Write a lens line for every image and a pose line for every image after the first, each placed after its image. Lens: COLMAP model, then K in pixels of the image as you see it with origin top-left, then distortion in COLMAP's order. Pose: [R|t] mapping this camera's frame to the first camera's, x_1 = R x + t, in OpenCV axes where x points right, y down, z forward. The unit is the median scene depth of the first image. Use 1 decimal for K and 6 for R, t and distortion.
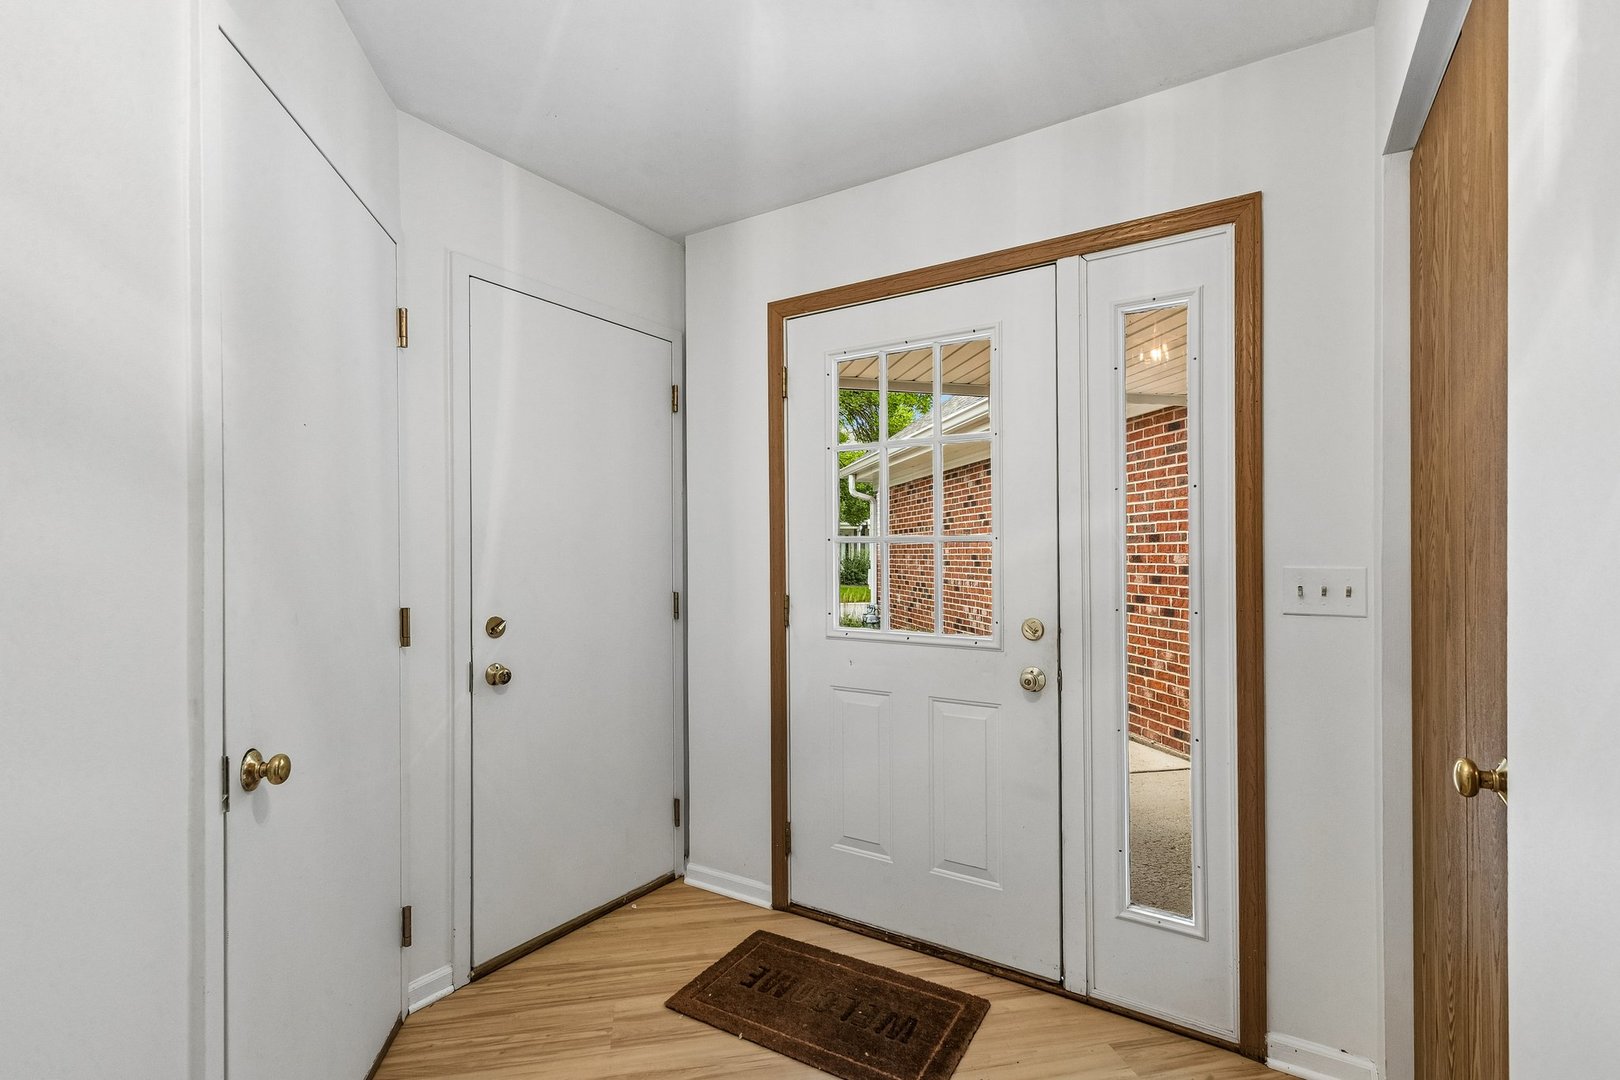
lens RADIAL K [[738.8, 0, 810.0], [0, 738.8, 540.0], [0, 0, 1]] dist [0.004006, 0.000120]
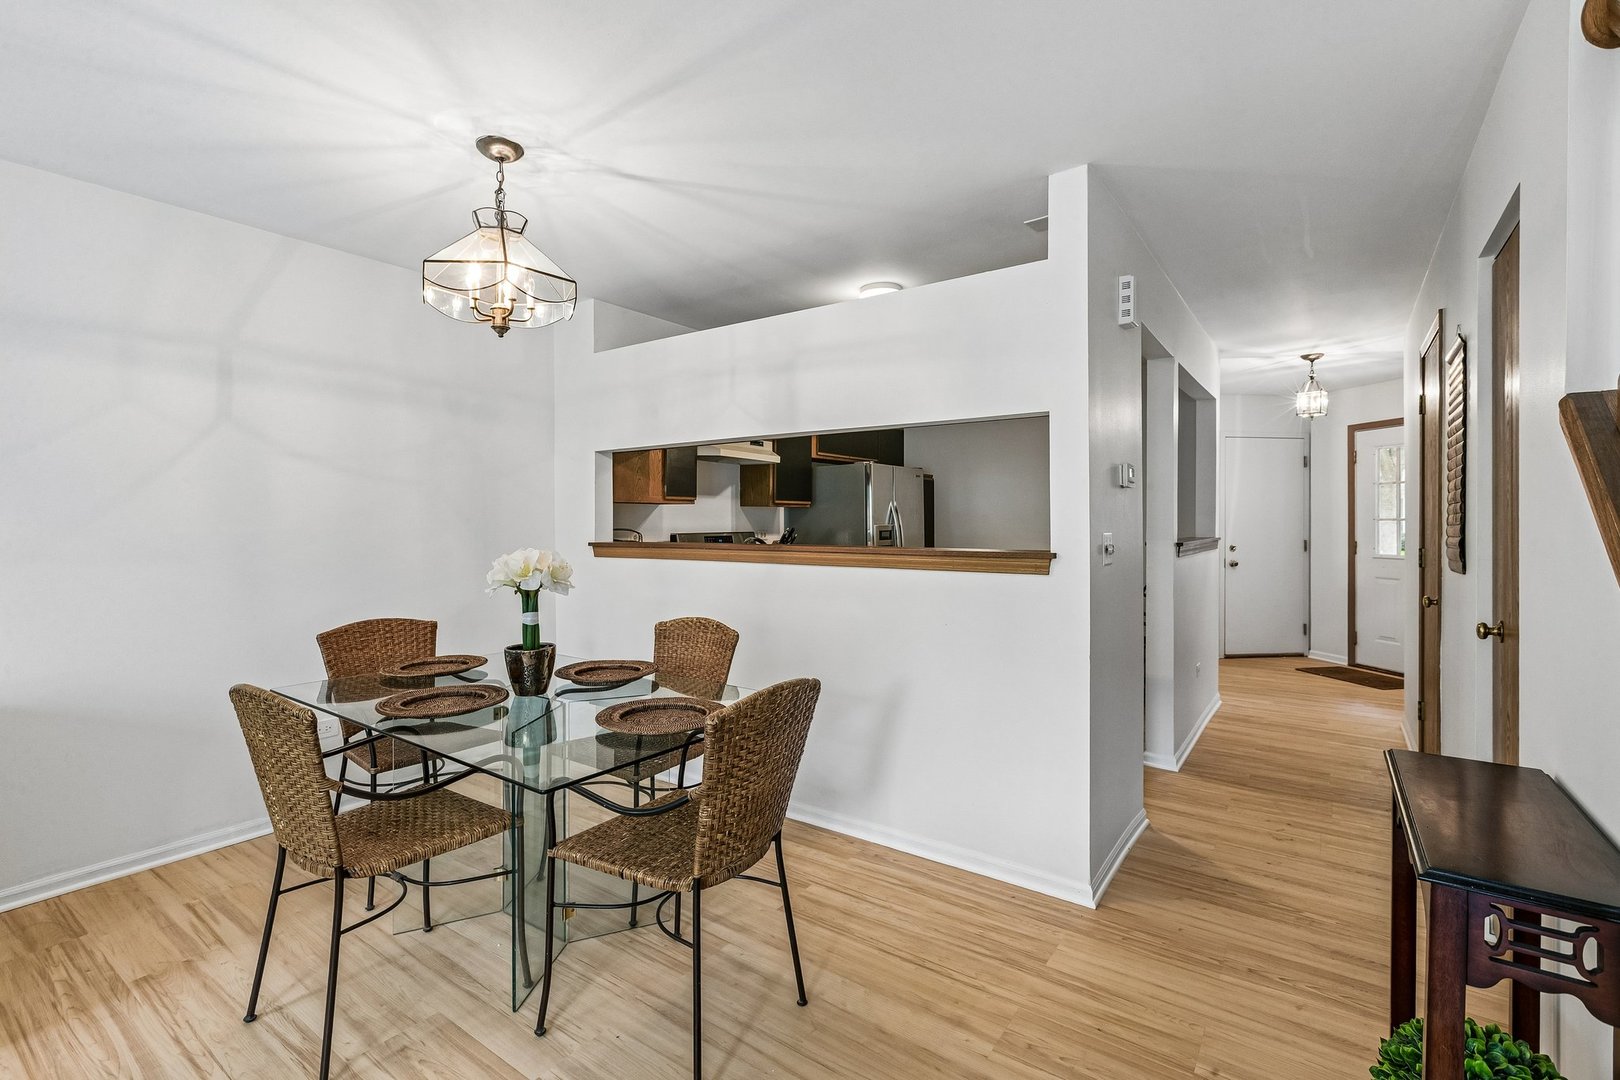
lens RADIAL K [[738.8, 0, 810.0], [0, 738.8, 540.0], [0, 0, 1]] dist [0.004006, 0.000120]
pose [[0.679785, 0.016543, -0.733225, 0.543294], [0.011719, 0.999373, 0.033413, -0.034784], [0.733318, -0.031306, 0.679165, -2.028209]]
